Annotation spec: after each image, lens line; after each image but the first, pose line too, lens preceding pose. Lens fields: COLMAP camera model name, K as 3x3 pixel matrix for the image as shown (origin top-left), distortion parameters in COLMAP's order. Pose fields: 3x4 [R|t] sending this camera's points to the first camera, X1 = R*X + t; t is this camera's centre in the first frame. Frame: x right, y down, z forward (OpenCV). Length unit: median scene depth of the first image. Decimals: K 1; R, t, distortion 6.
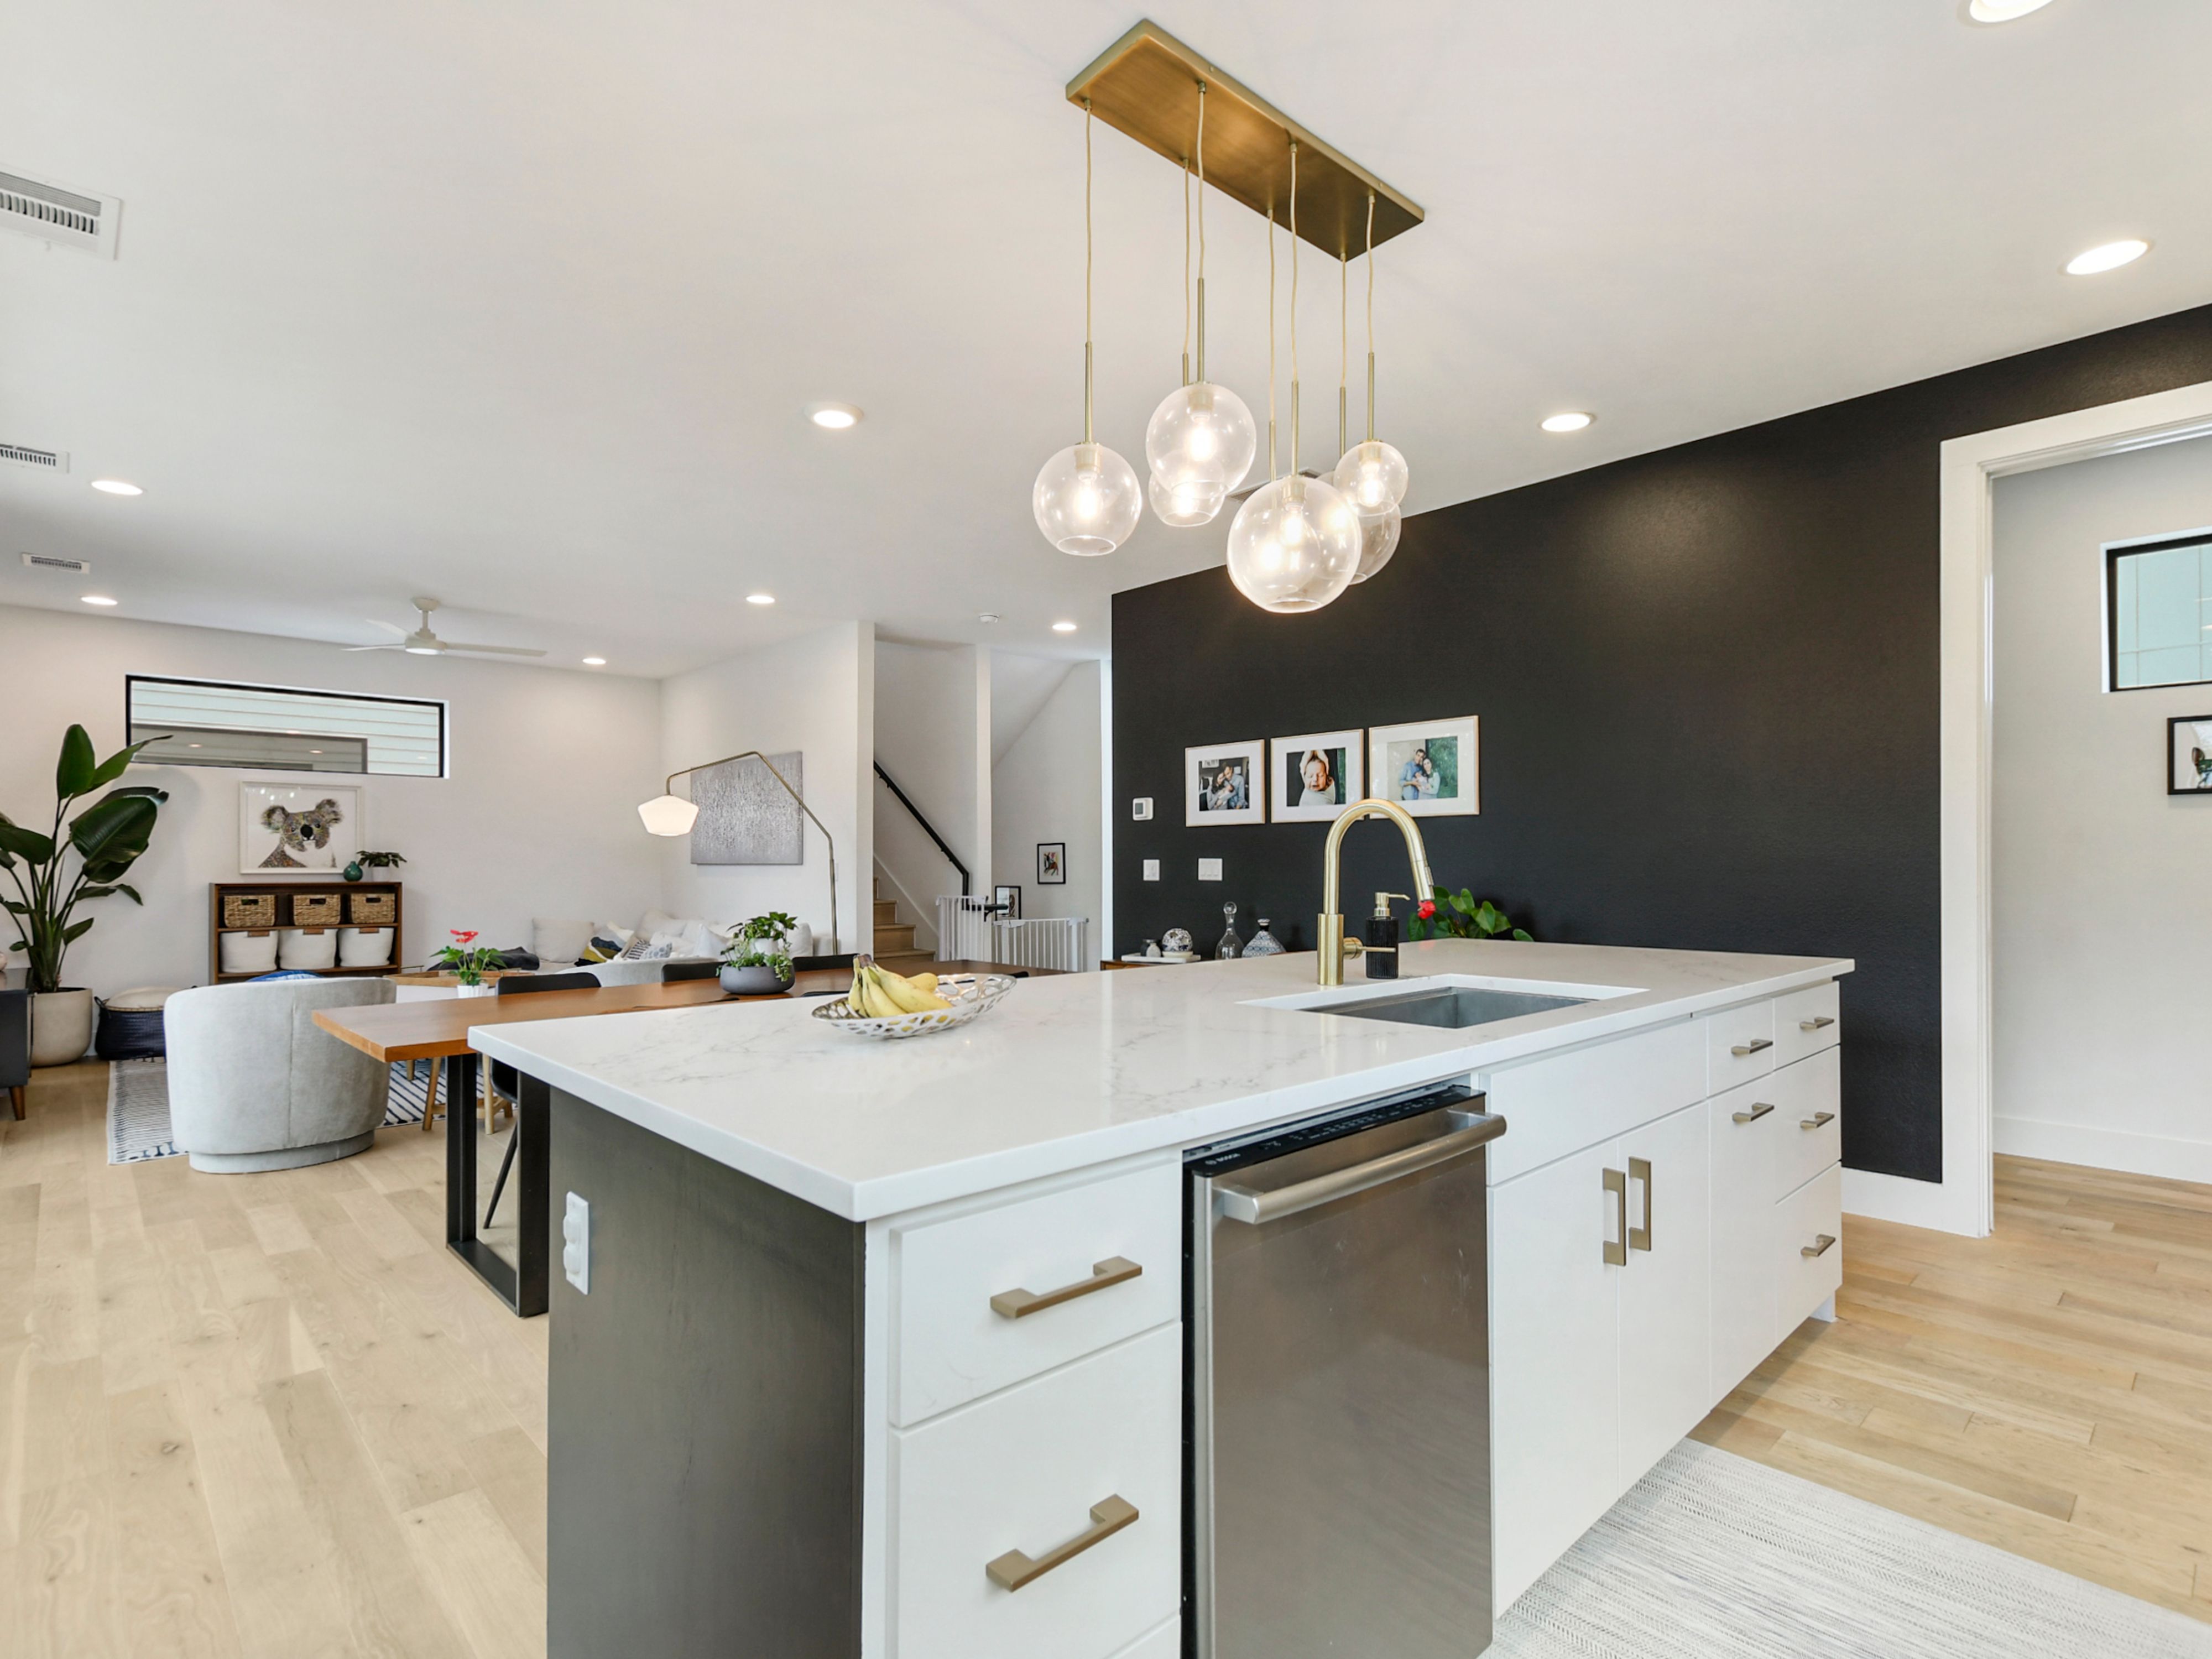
lens RADIAL K [[1109.9, 0, 1095.4], [0, 1109.9, 851.0], [0, 0, 1]] dist [-0.002964, -0.000424]
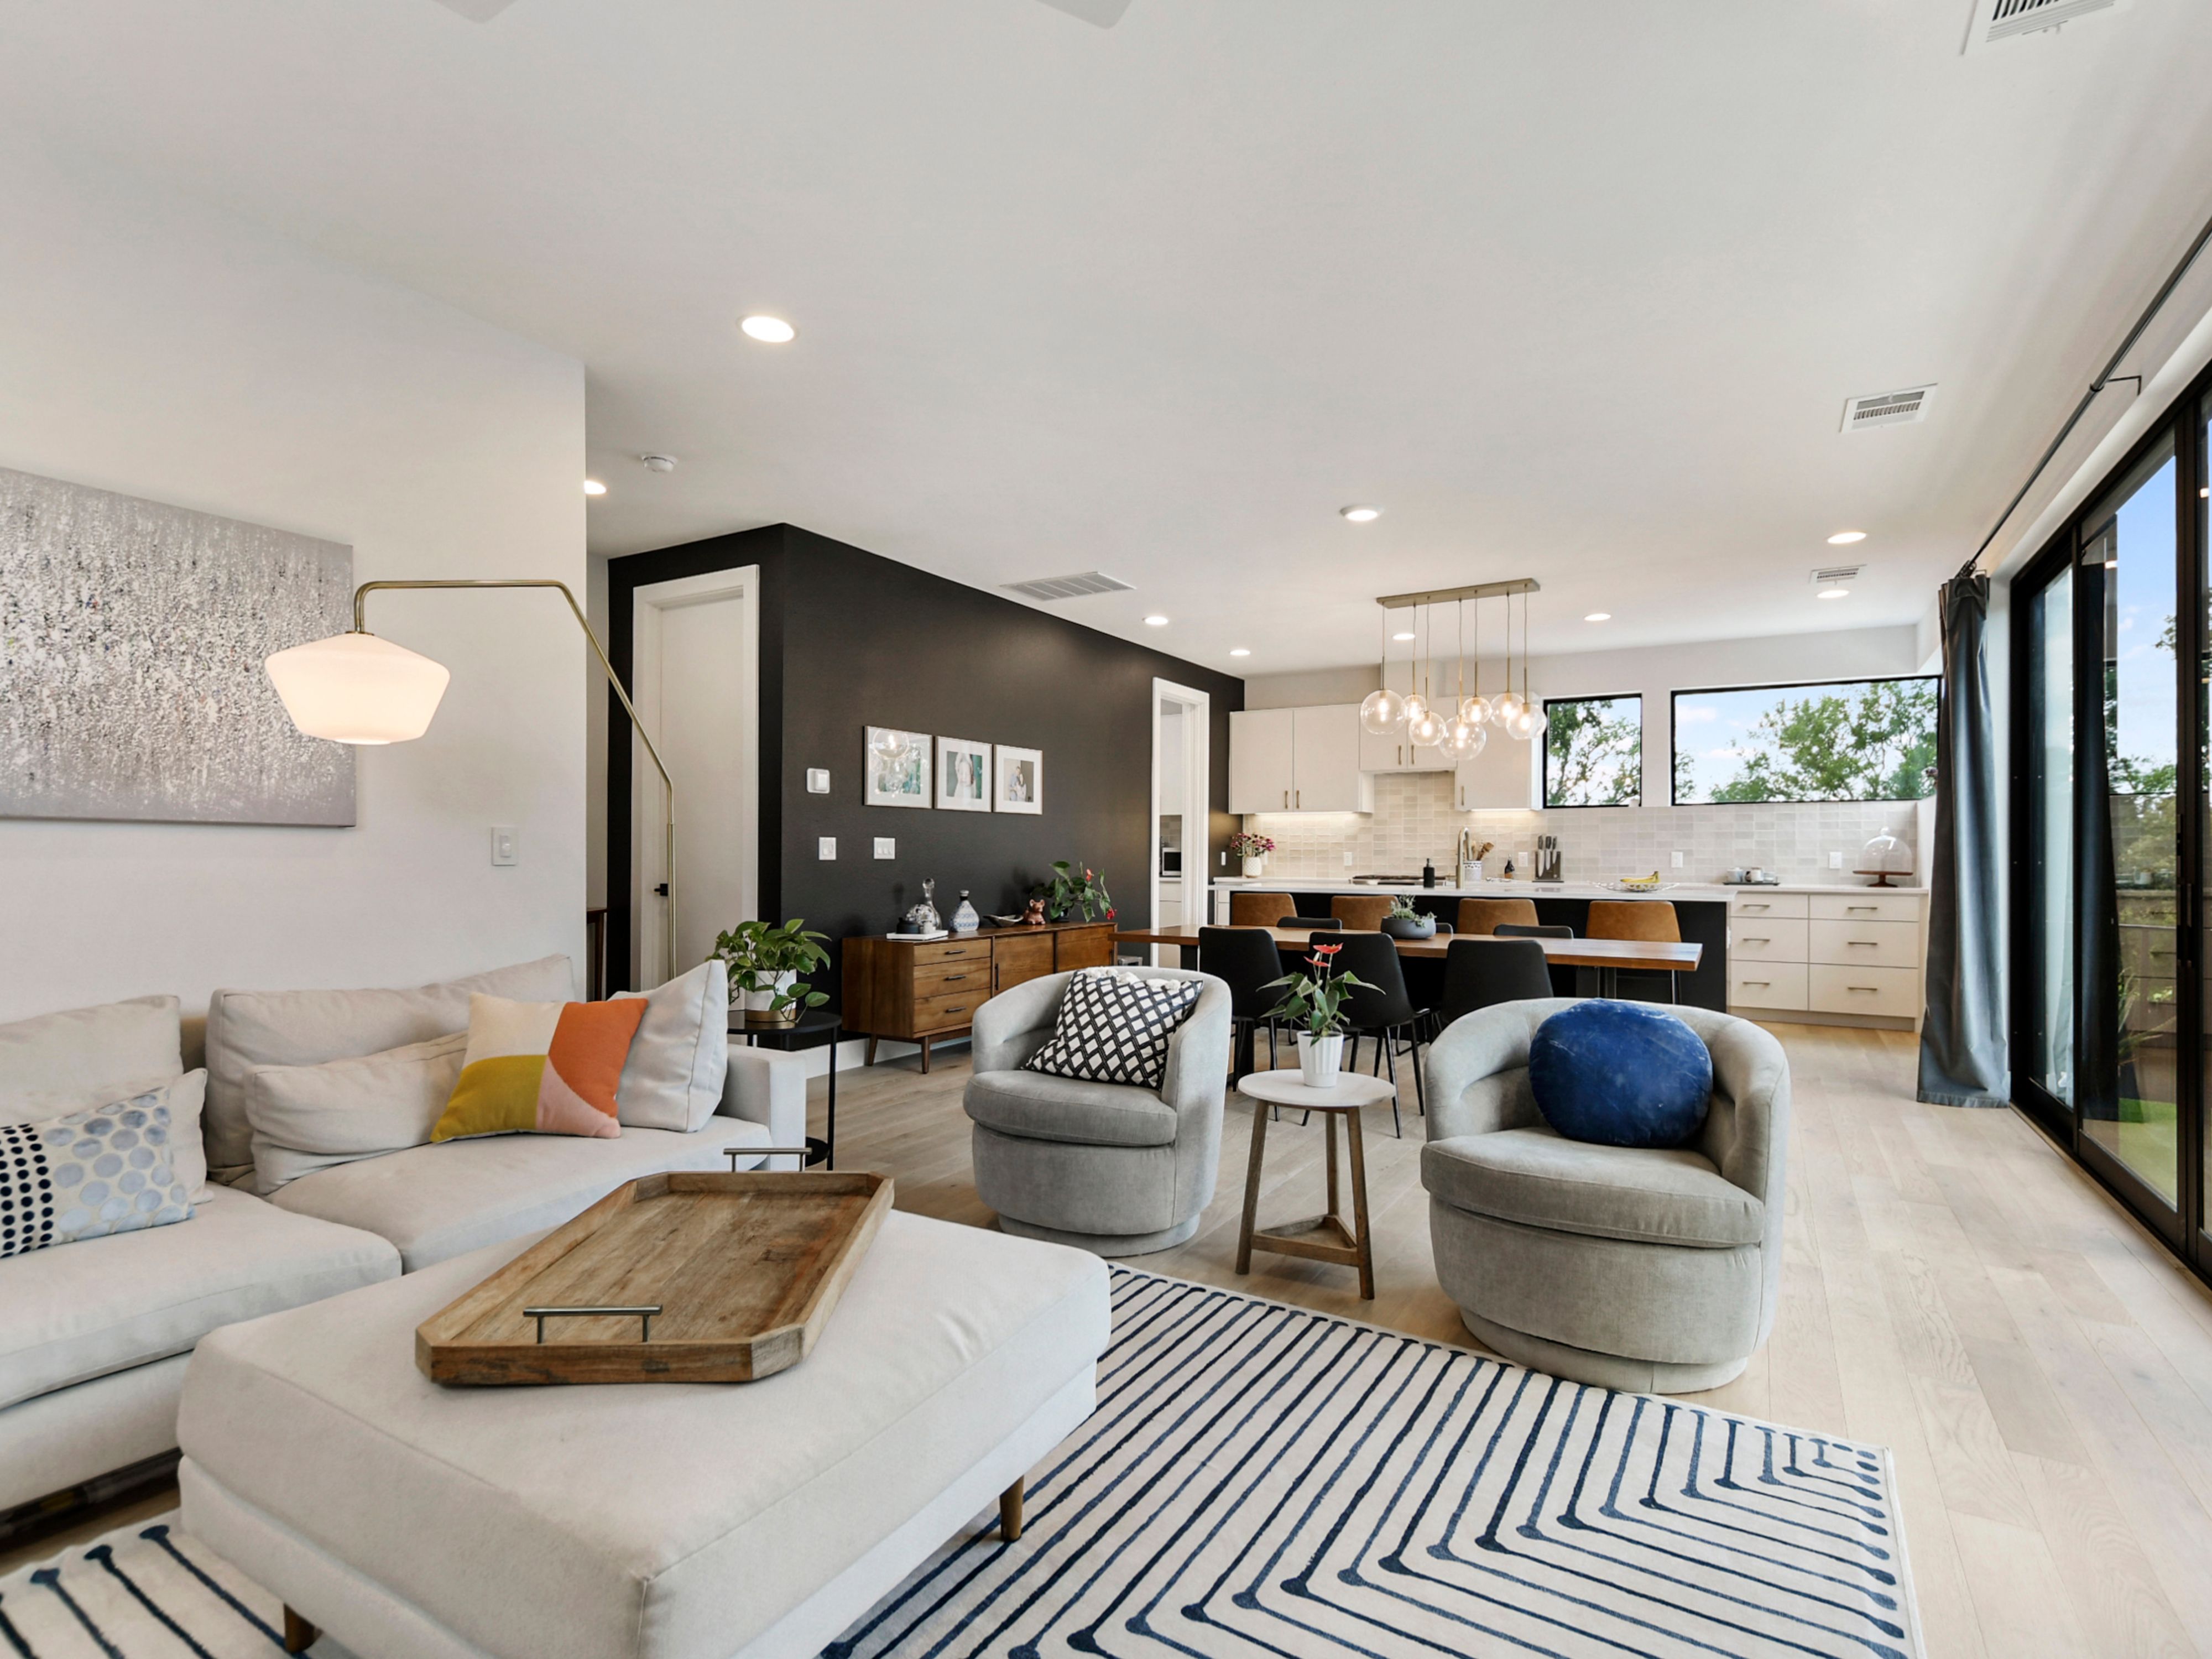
lens RADIAL K [[1109.9, 0, 1093.6], [0, 1109.9, 834.5], [0, 0, 1]] dist [-0.002964, -0.000424]
pose [[-0.271707, 0.022502, 0.962117, -1.014518], [-0.015323, 0.999499, -0.027703, 0.031513], [-0.962258, -0.022270, -0.271226, 1.175176]]
